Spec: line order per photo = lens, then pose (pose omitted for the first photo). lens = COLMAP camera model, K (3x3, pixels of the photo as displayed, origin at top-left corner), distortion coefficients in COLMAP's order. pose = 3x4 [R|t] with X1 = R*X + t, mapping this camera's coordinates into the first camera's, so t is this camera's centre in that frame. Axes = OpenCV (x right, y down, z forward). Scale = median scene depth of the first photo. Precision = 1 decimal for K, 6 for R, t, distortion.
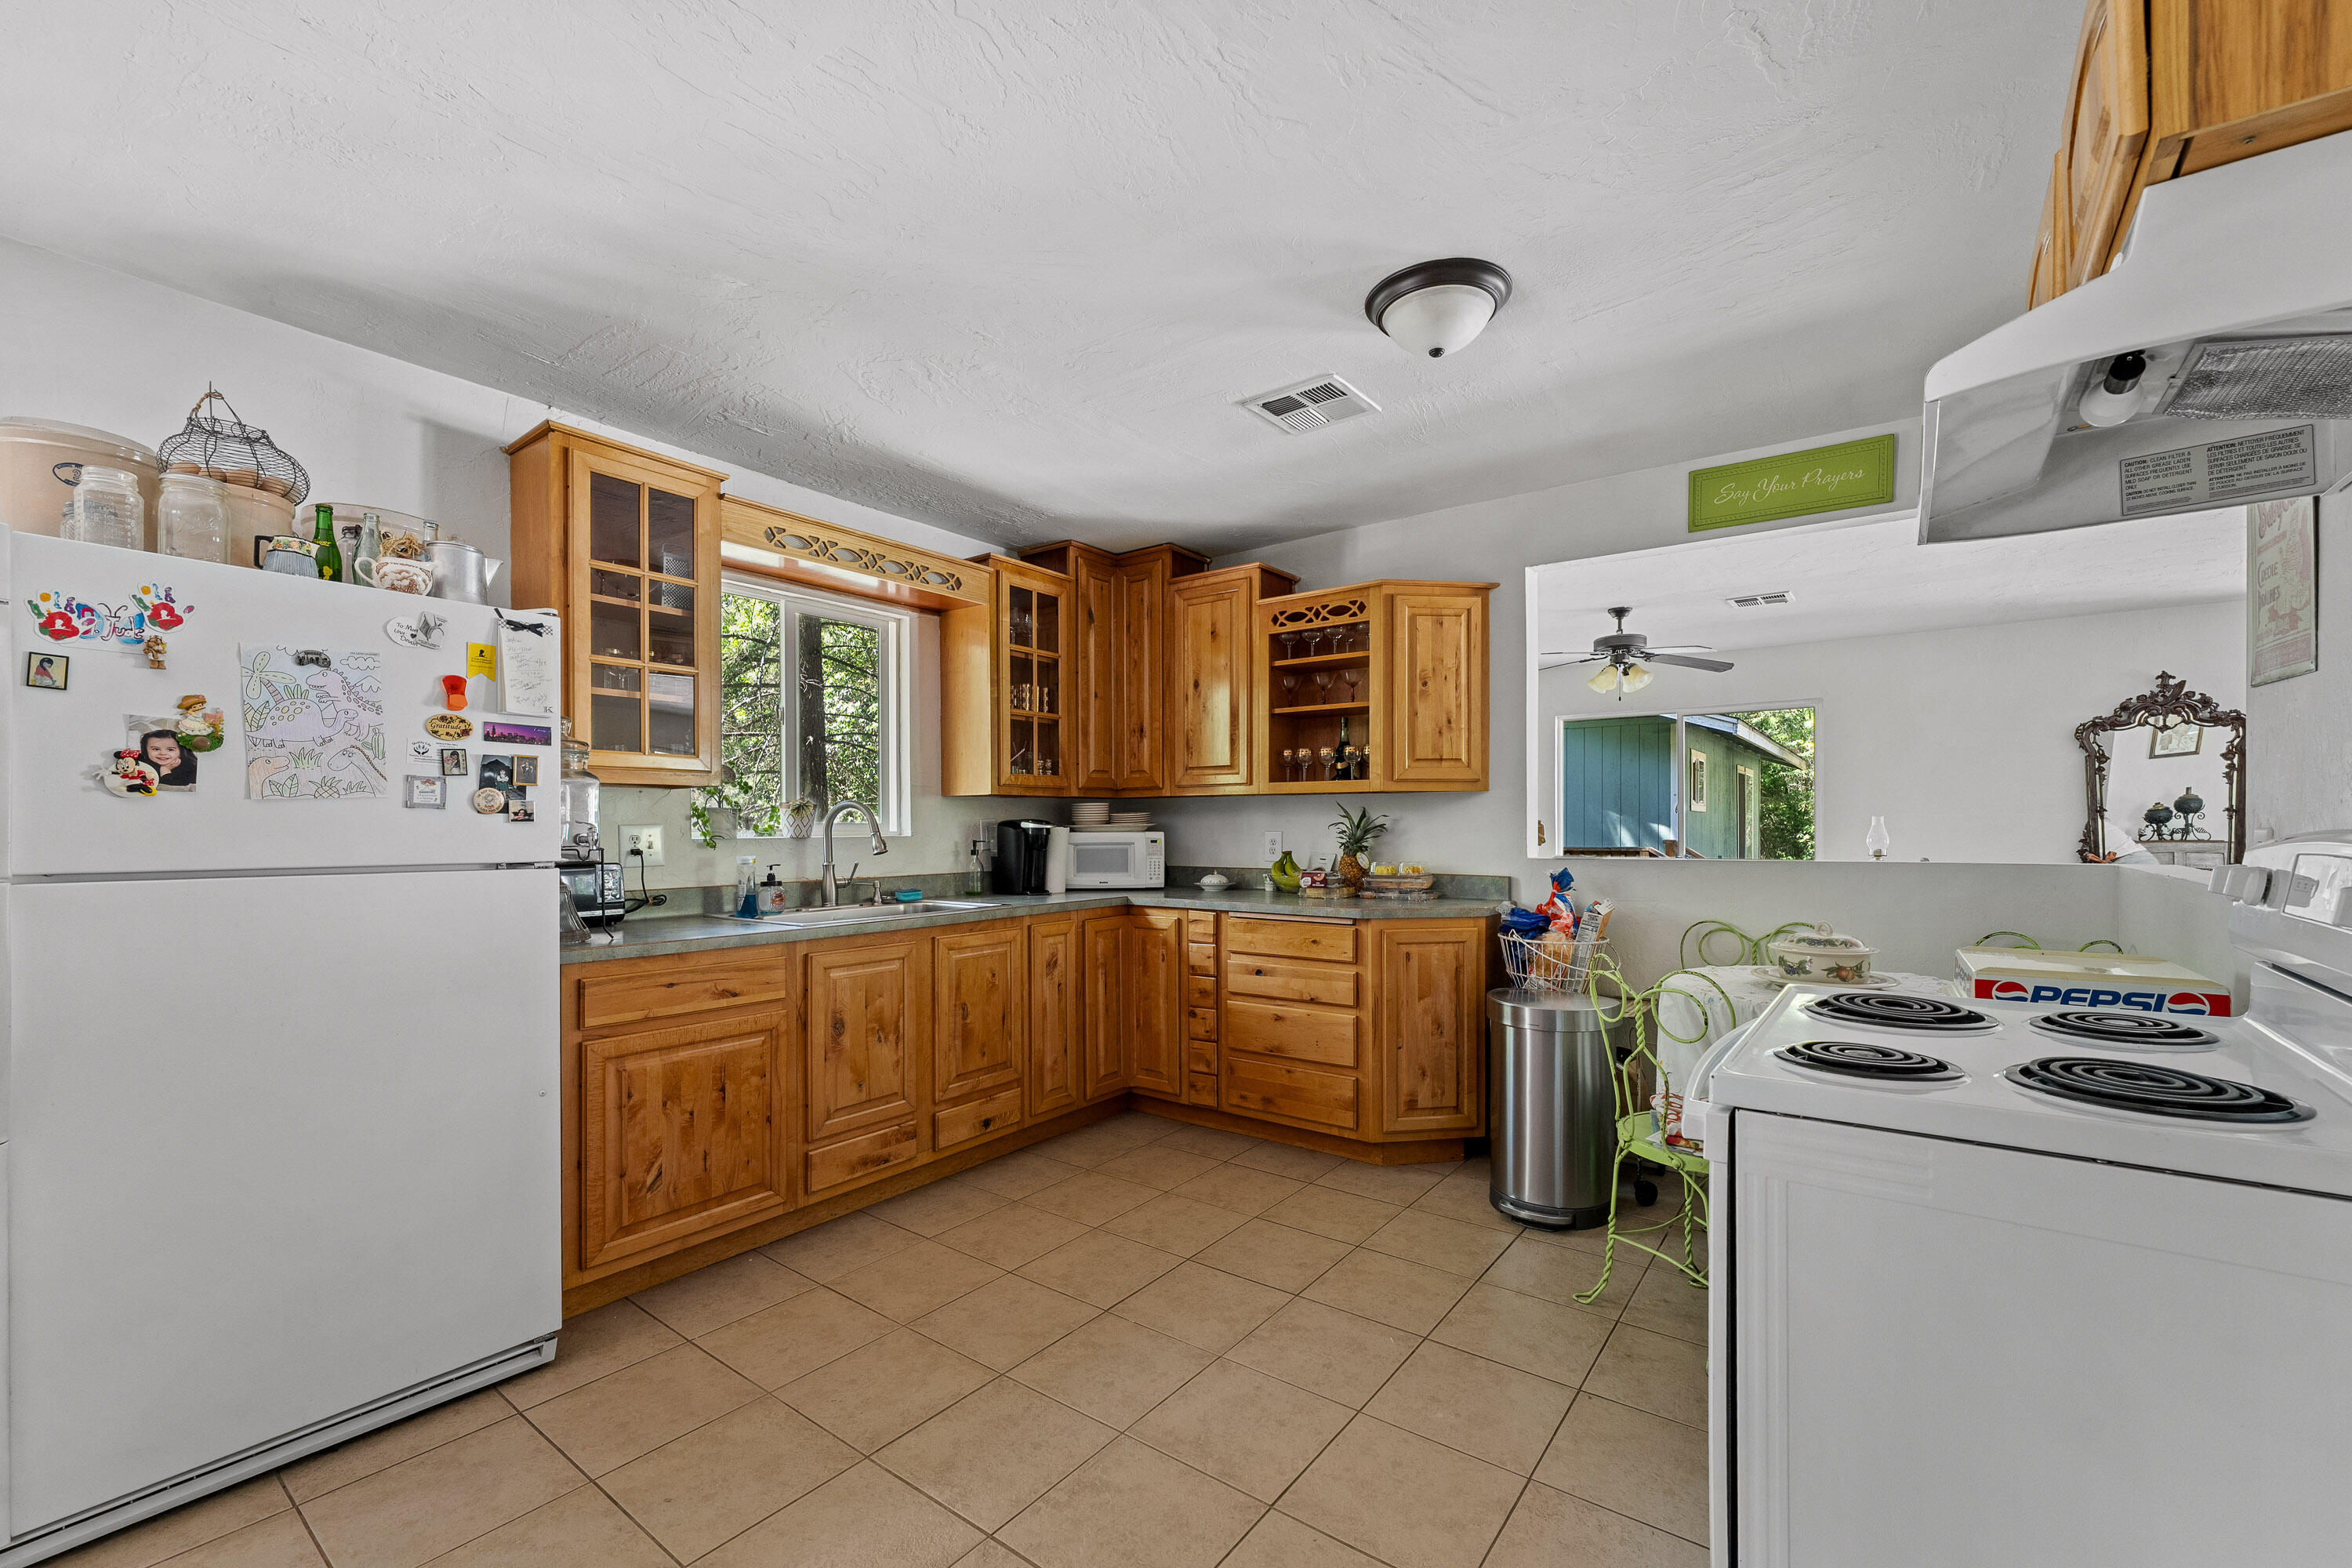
lens RADIAL K [[954.1, 0, 1157.4], [0, 954.1, 828.3], [0, 0, 1]] dist [-0.001905, 0.000034]
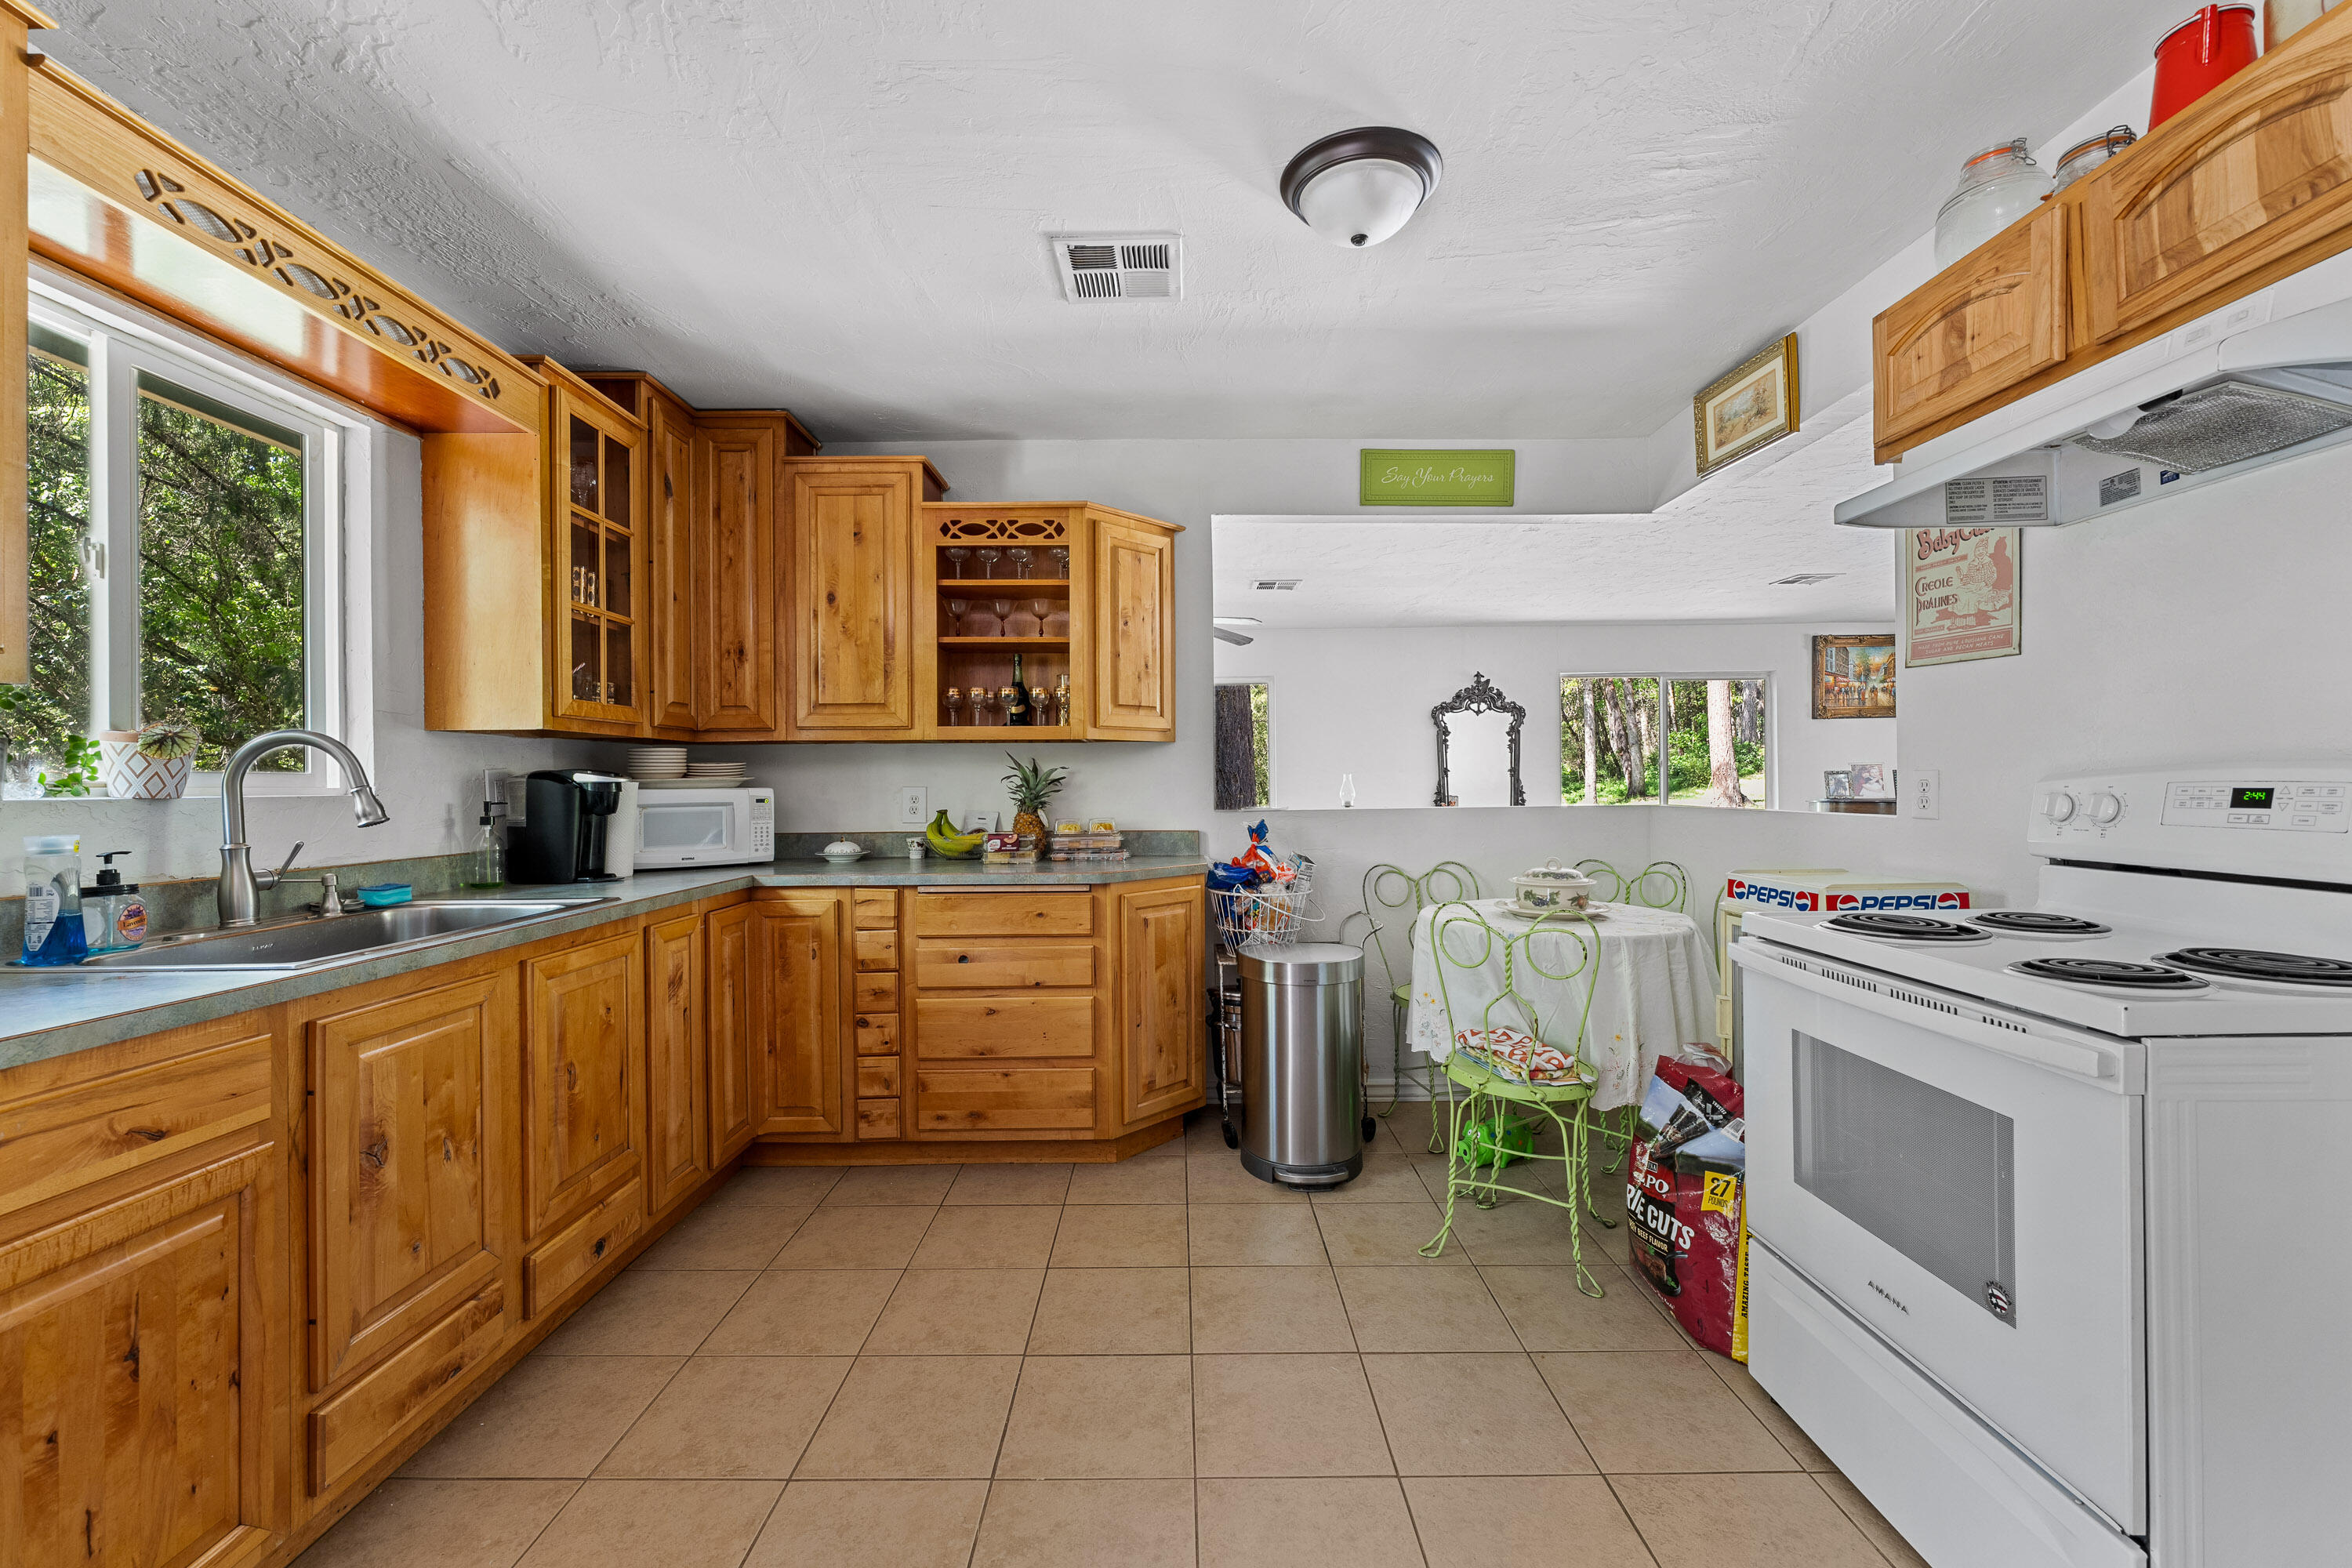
lens RADIAL K [[954.1, 0, 1171.7], [0, 954.1, 781.9], [0, 0, 1]] dist [-0.001905, 0.000034]
pose [[0.797754, -0.001021, 0.602982, -0.247567], [0.007491, 0.999938, -0.008218, 0.009318], [-0.602936, 0.011073, 0.797712, 0.255506]]
